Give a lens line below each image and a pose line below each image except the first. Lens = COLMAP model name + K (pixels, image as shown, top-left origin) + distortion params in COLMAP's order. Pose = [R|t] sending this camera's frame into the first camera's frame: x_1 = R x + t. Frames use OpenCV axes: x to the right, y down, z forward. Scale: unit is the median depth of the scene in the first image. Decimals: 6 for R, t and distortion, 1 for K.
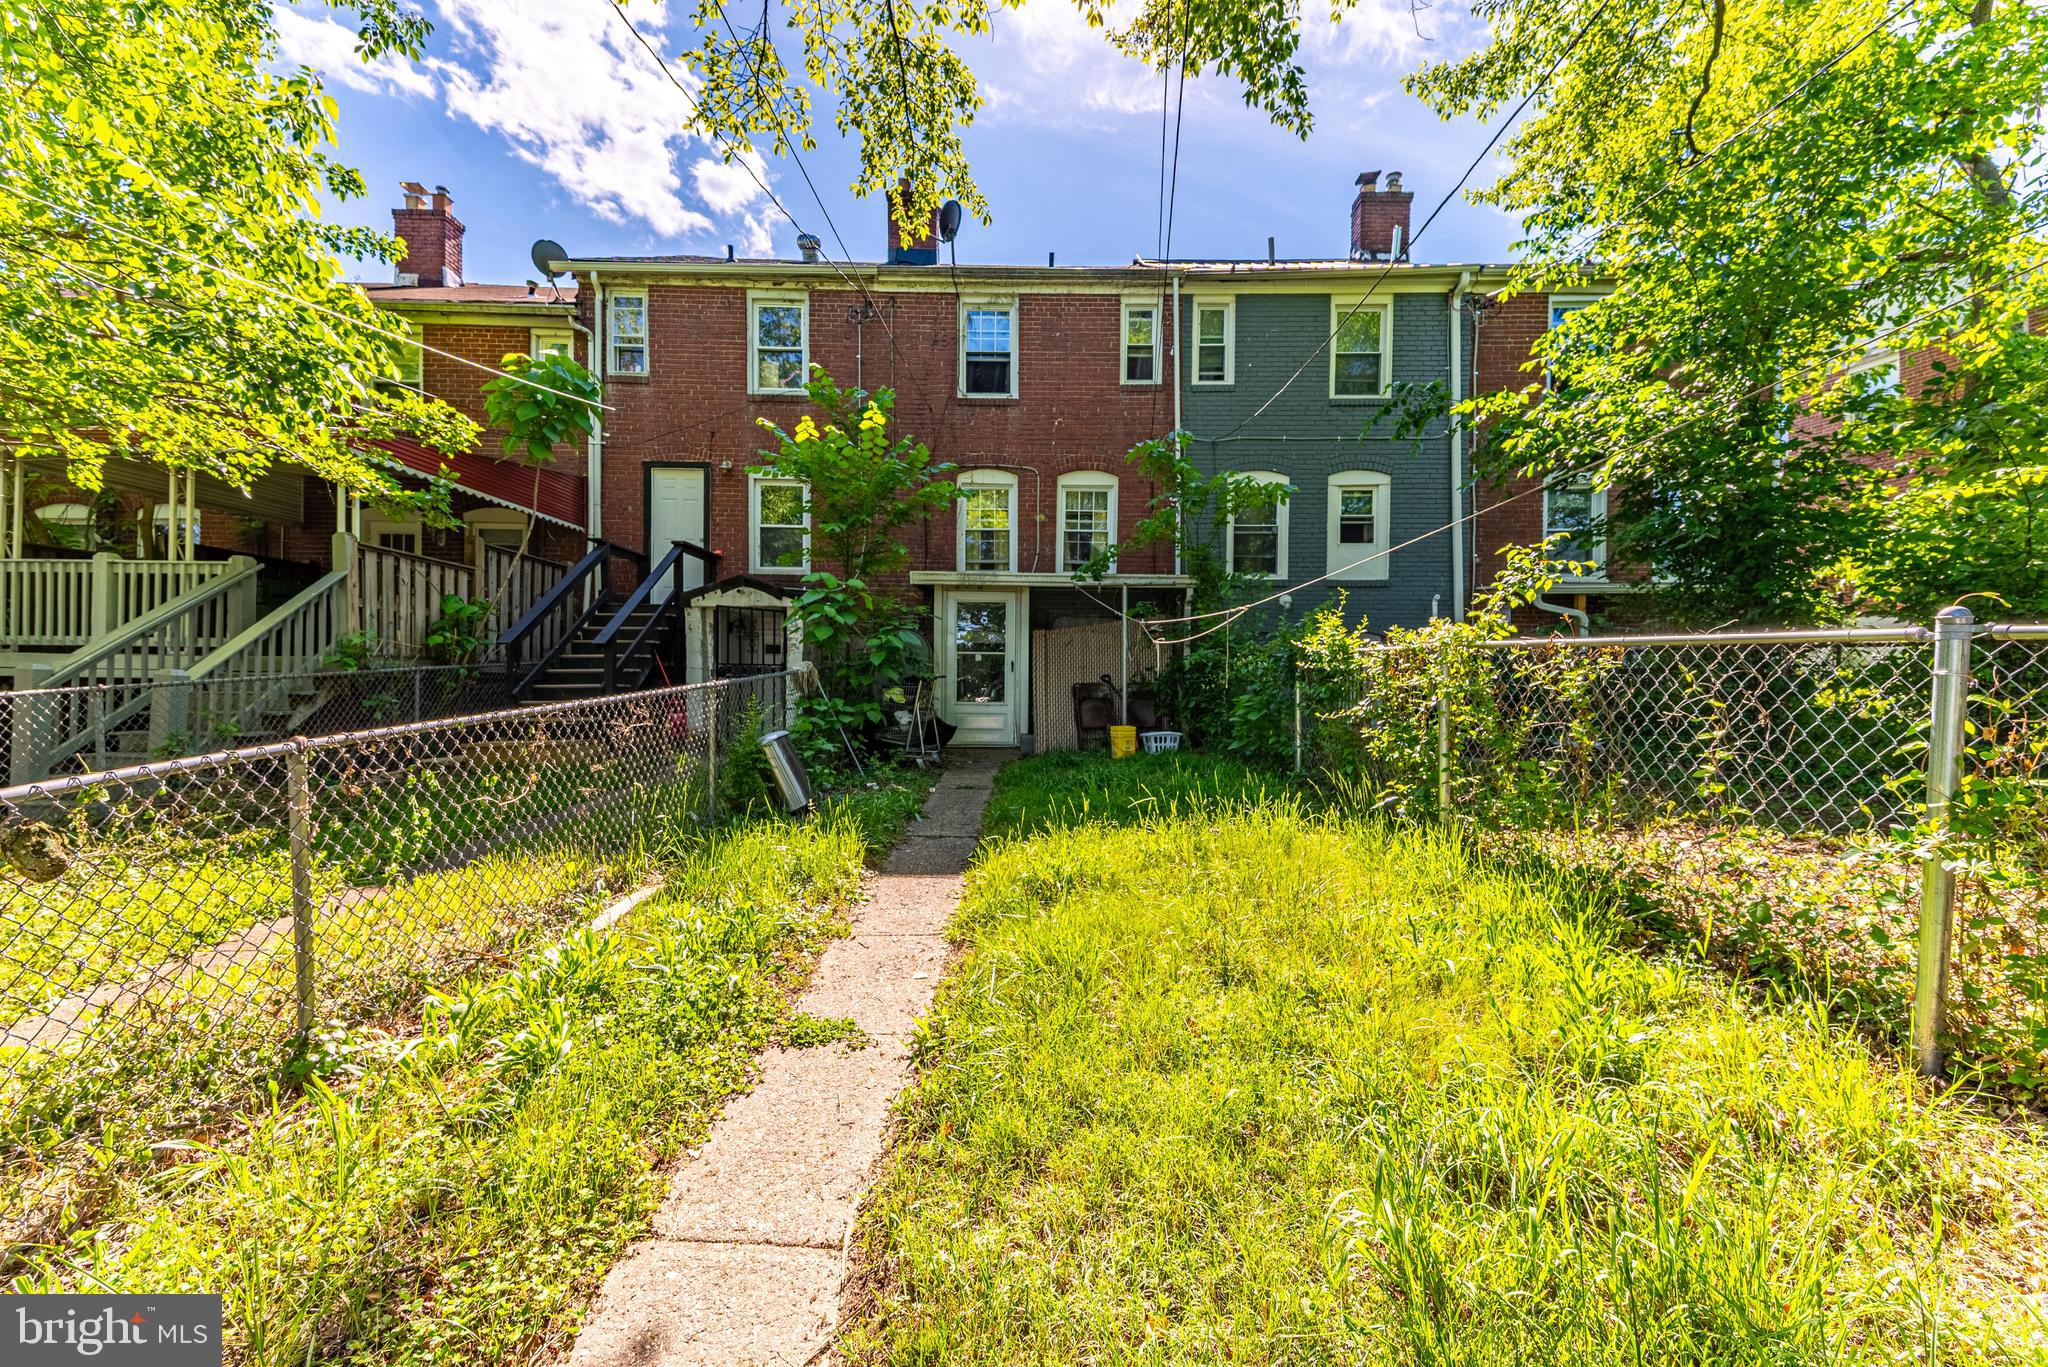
lens RADIAL K [[807.8, 0, 1023.4], [0, 807.8, 686.5], [0, 0, 1]] dist [-0.000524, 0.000201]
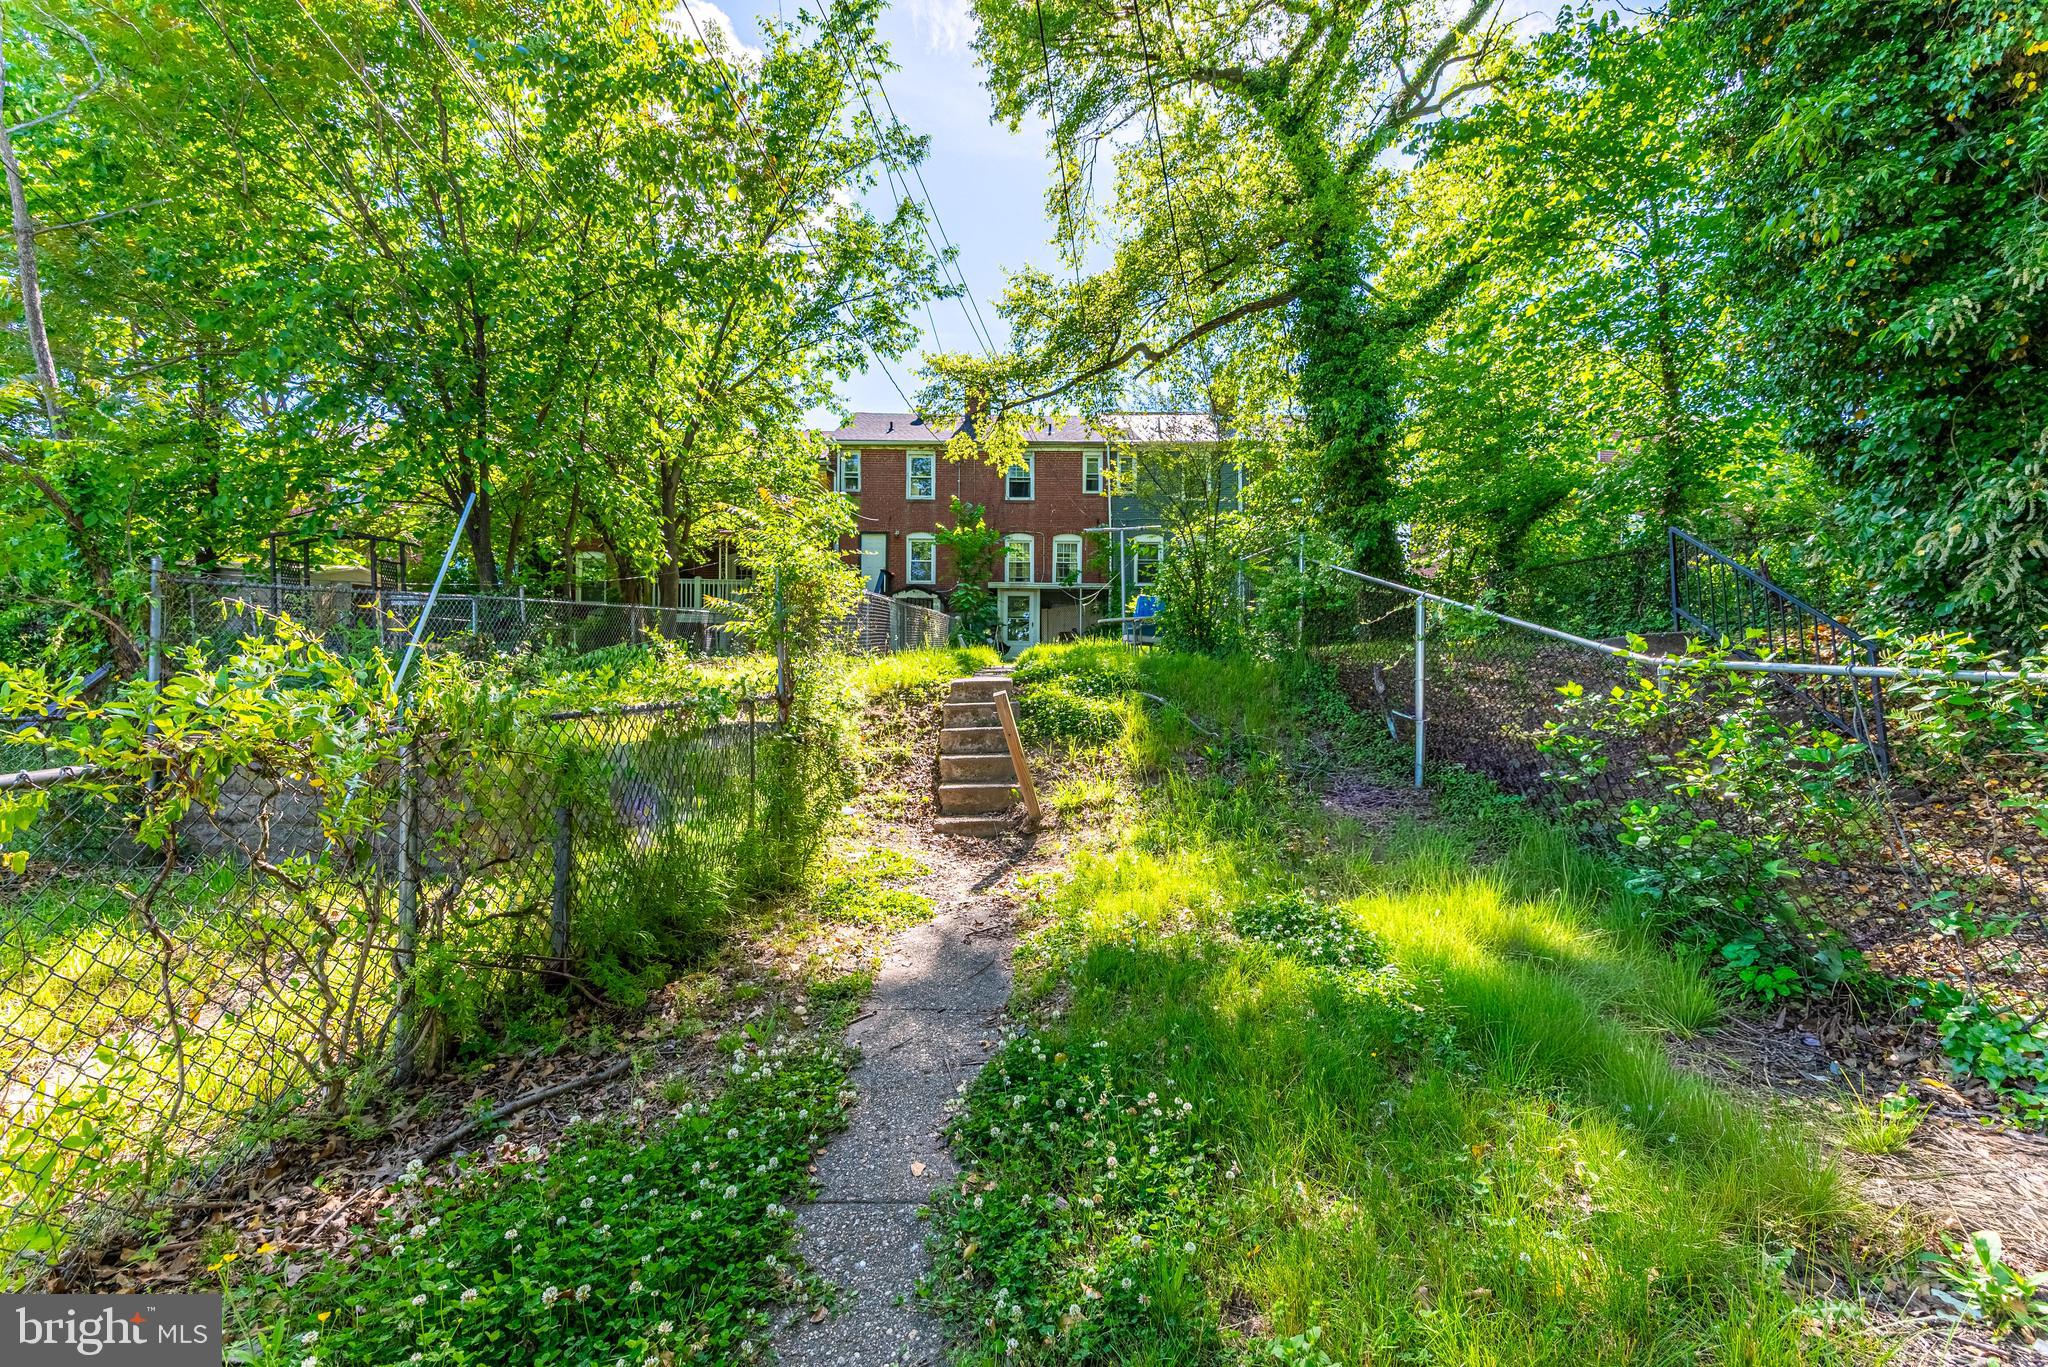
lens RADIAL K [[807.8, 0, 1023.4], [0, 807.8, 686.5], [0, 0, 1]] dist [-0.000524, 0.000201]
pose [[0.999965, -0.004358, -0.007207, -0.021594], [0.004276, 0.999925, -0.011437, 0.153545], [0.007256, 0.011406, 0.999909, -1.102069]]
